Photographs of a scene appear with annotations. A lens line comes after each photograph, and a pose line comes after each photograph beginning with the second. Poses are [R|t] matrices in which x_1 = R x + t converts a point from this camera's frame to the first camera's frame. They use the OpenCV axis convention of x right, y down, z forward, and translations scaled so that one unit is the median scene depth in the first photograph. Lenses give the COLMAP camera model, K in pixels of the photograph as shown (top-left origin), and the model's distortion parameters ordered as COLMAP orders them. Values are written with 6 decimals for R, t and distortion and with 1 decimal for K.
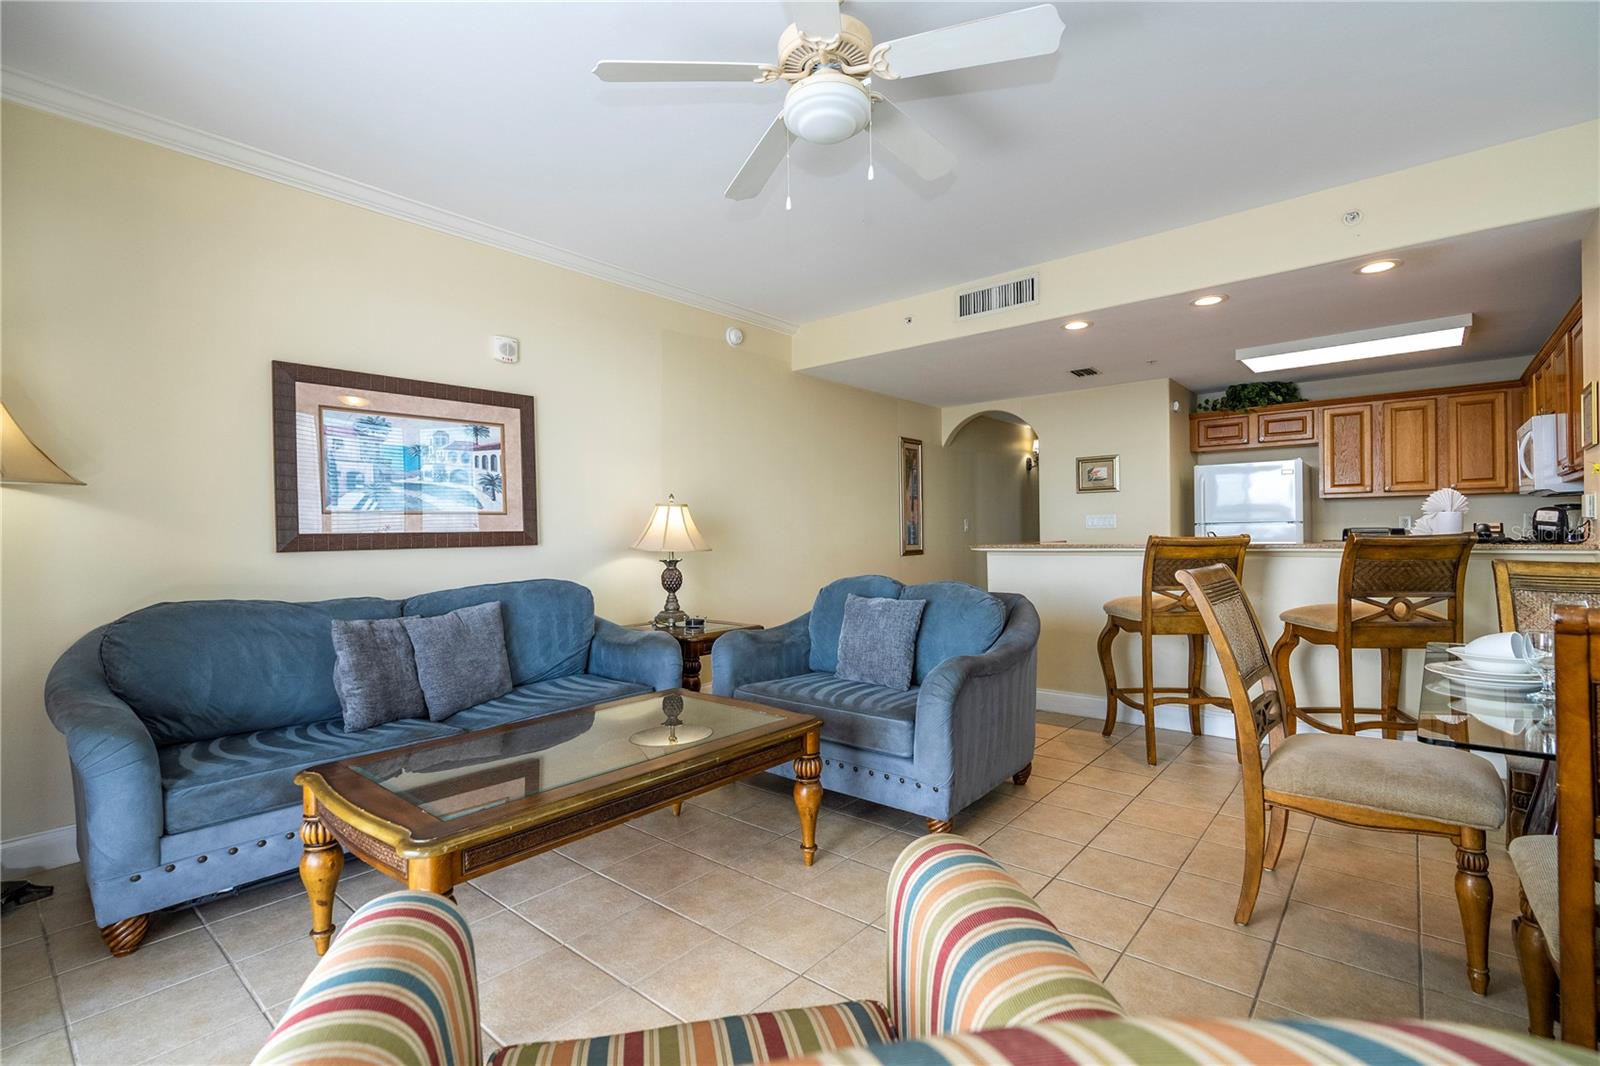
lens RADIAL K [[717.7, 0, 808.5], [0, 717.7, 535.9], [0, 0, 1]] dist [-0.001511, 0.000191]
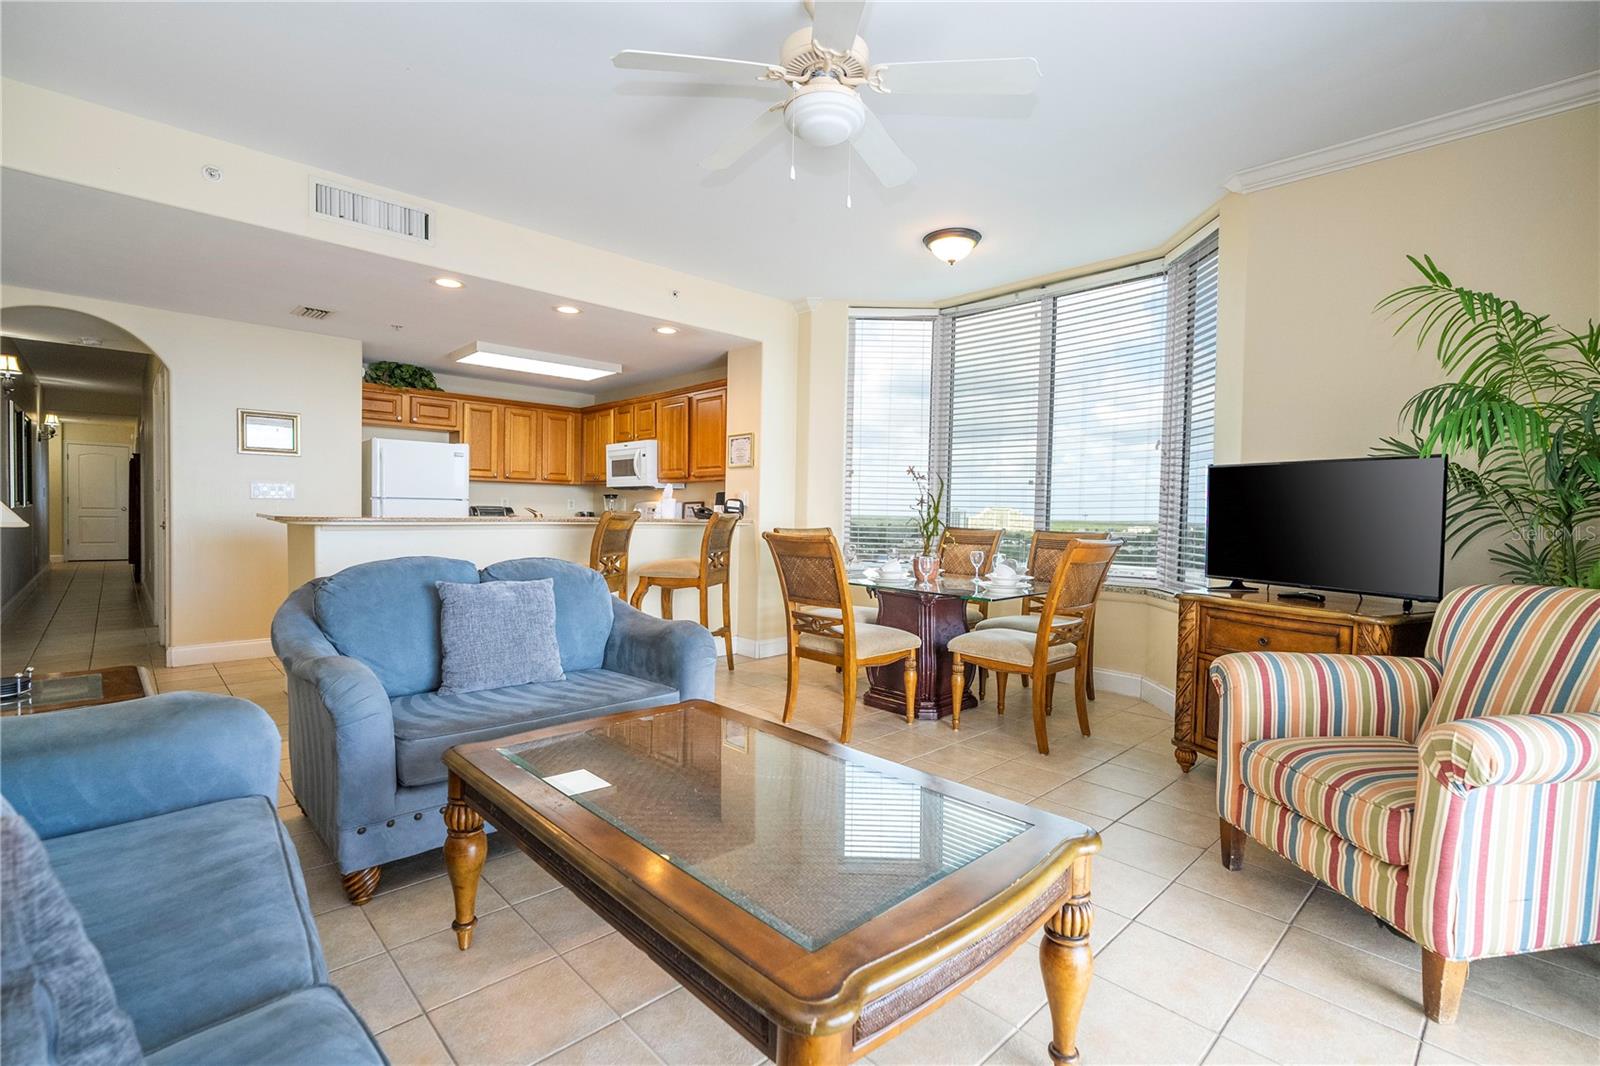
lens RADIAL K [[717.7, 0, 808.5], [0, 717.7, 535.9], [0, 0, 1]] dist [-0.001511, 0.000191]
pose [[0.108478, -0.017354, 0.993947, -0.598267], [-0.014295, 0.999717, 0.019015, 0.013616], [-0.993996, -0.016271, 0.108200, 0.505282]]
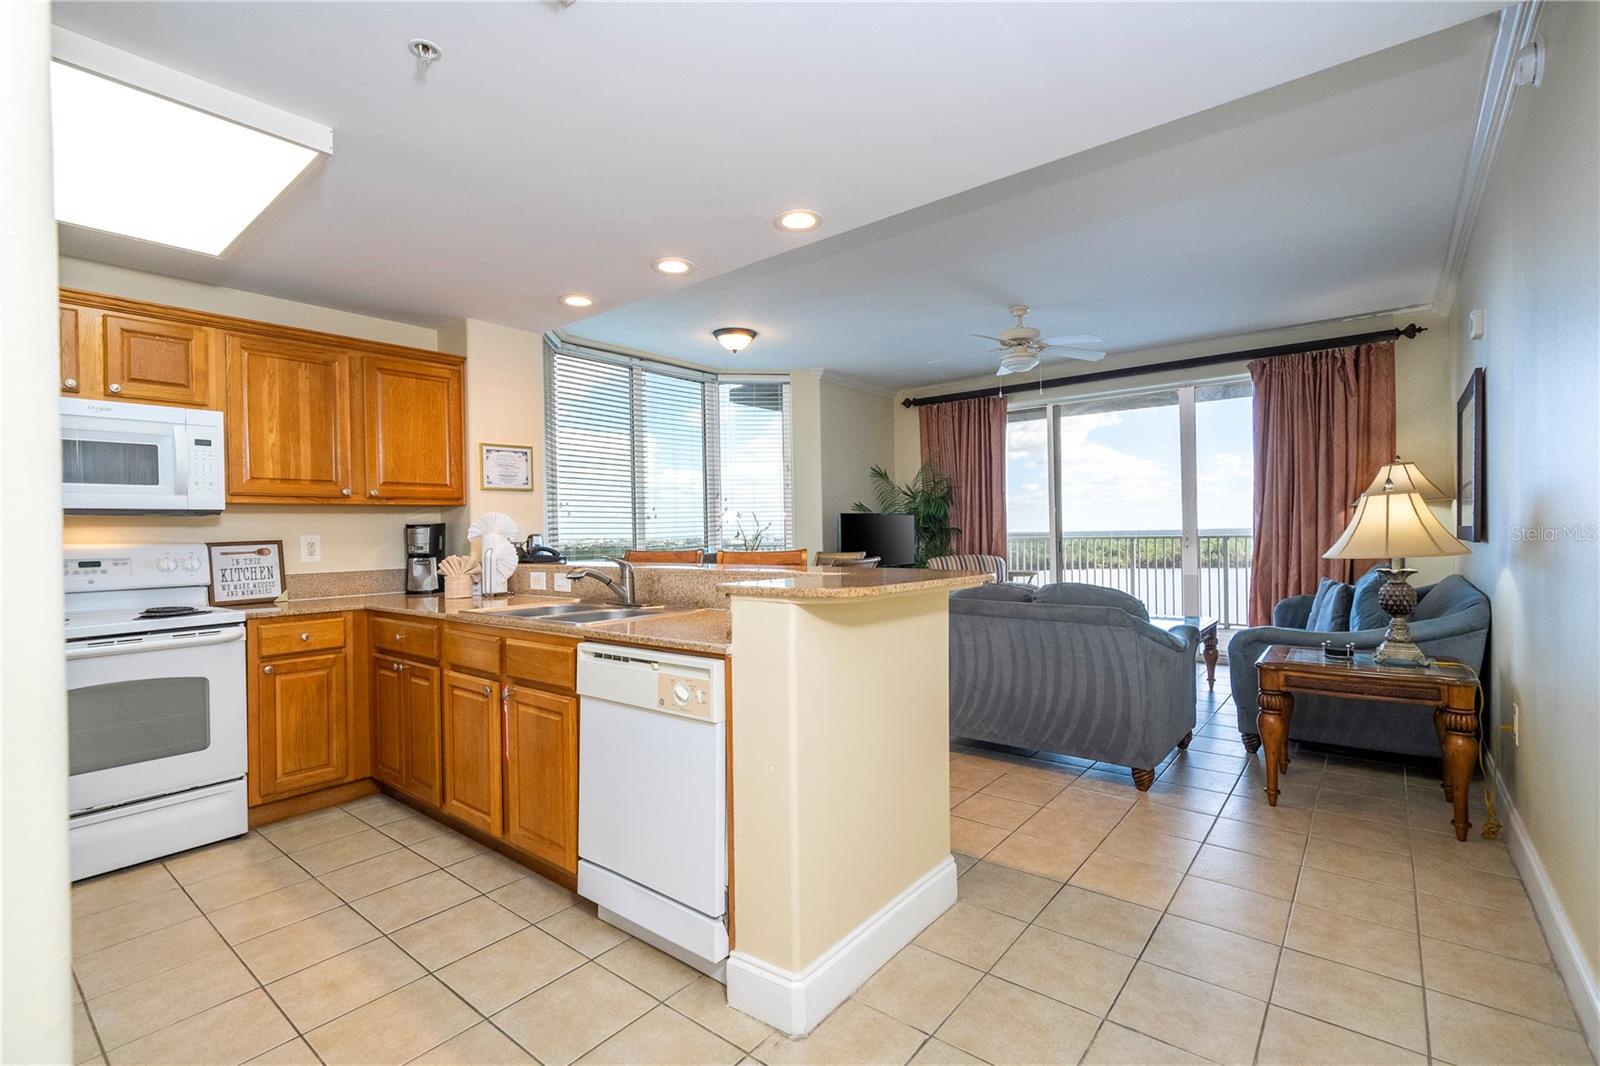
lens RADIAL K [[717.7, 0, 808.5], [0, 717.7, 535.9], [0, 0, 1]] dist [-0.001511, 0.000191]
pose [[-0.999376, 0.029538, -0.019360, 0.452922], [0.029324, 0.999507, 0.011233, -0.029893], [0.019682, 0.010659, -0.999749, 1.918225]]
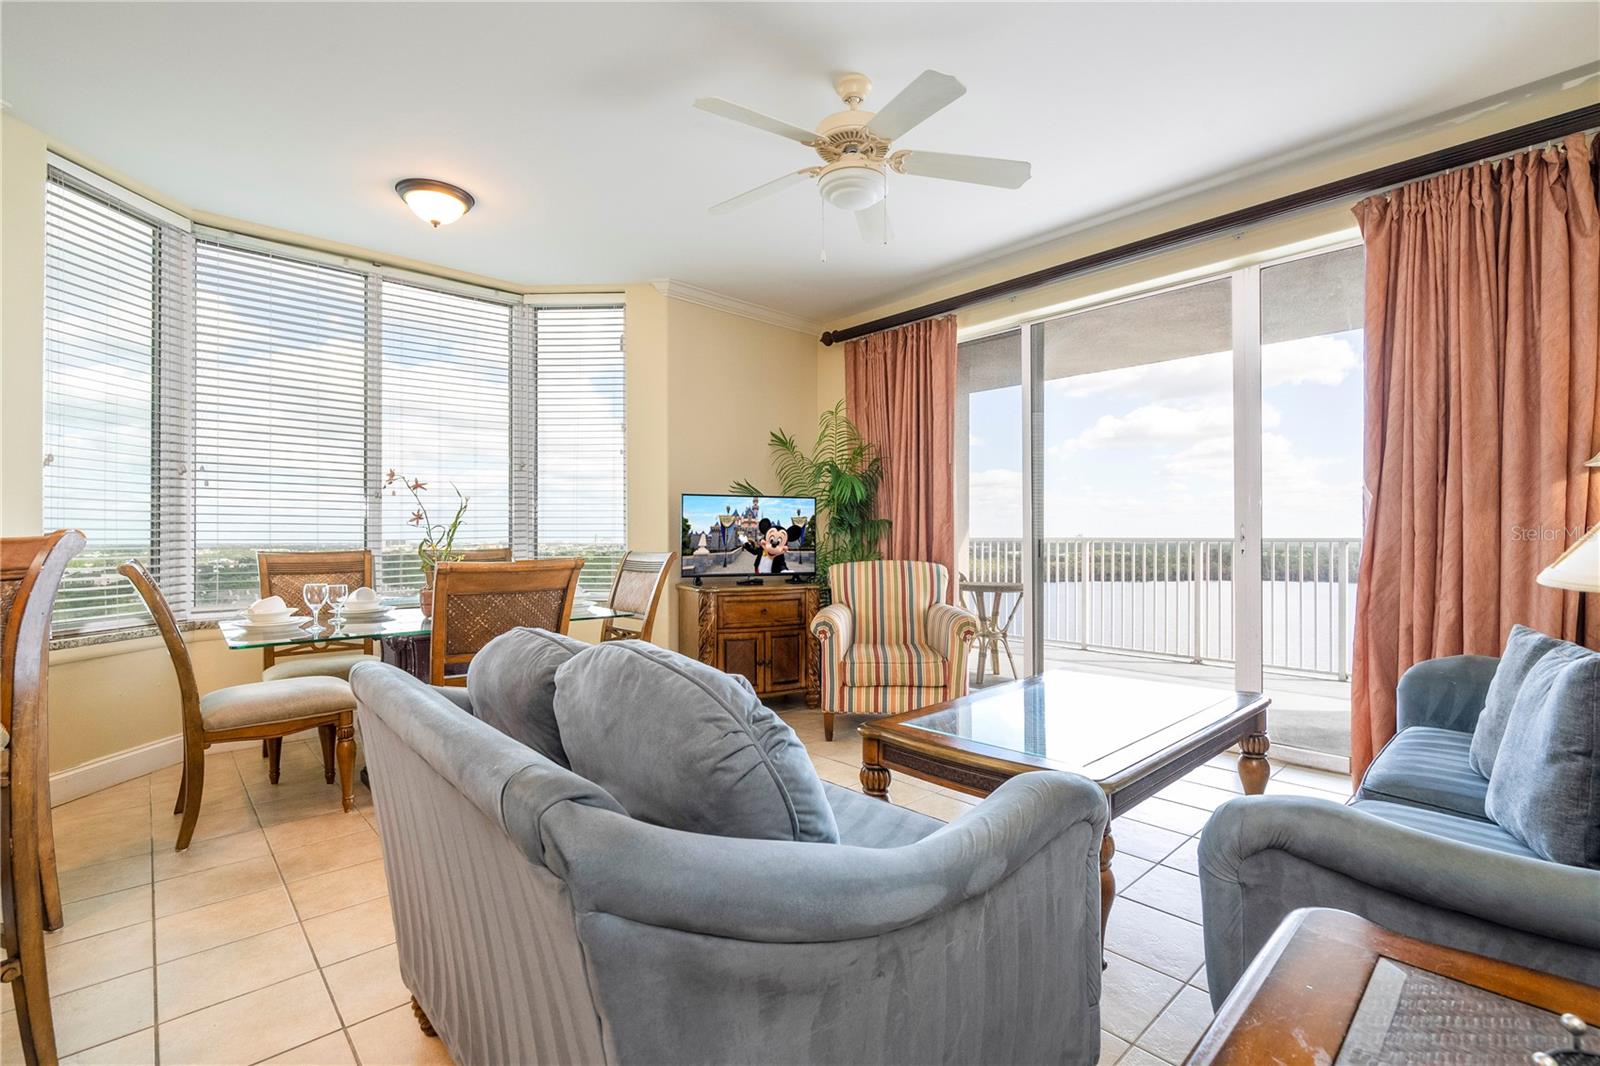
lens RADIAL K [[717.7, 0, 808.5], [0, 717.7, 535.9], [0, 0, 1]] dist [-0.001511, 0.000191]
pose [[-0.991525, 0.015866, 0.128947, -0.025745], [0.016126, 0.999870, 0.000969, 0.008626], [-0.128914, 0.003040, -0.991651, 1.267327]]
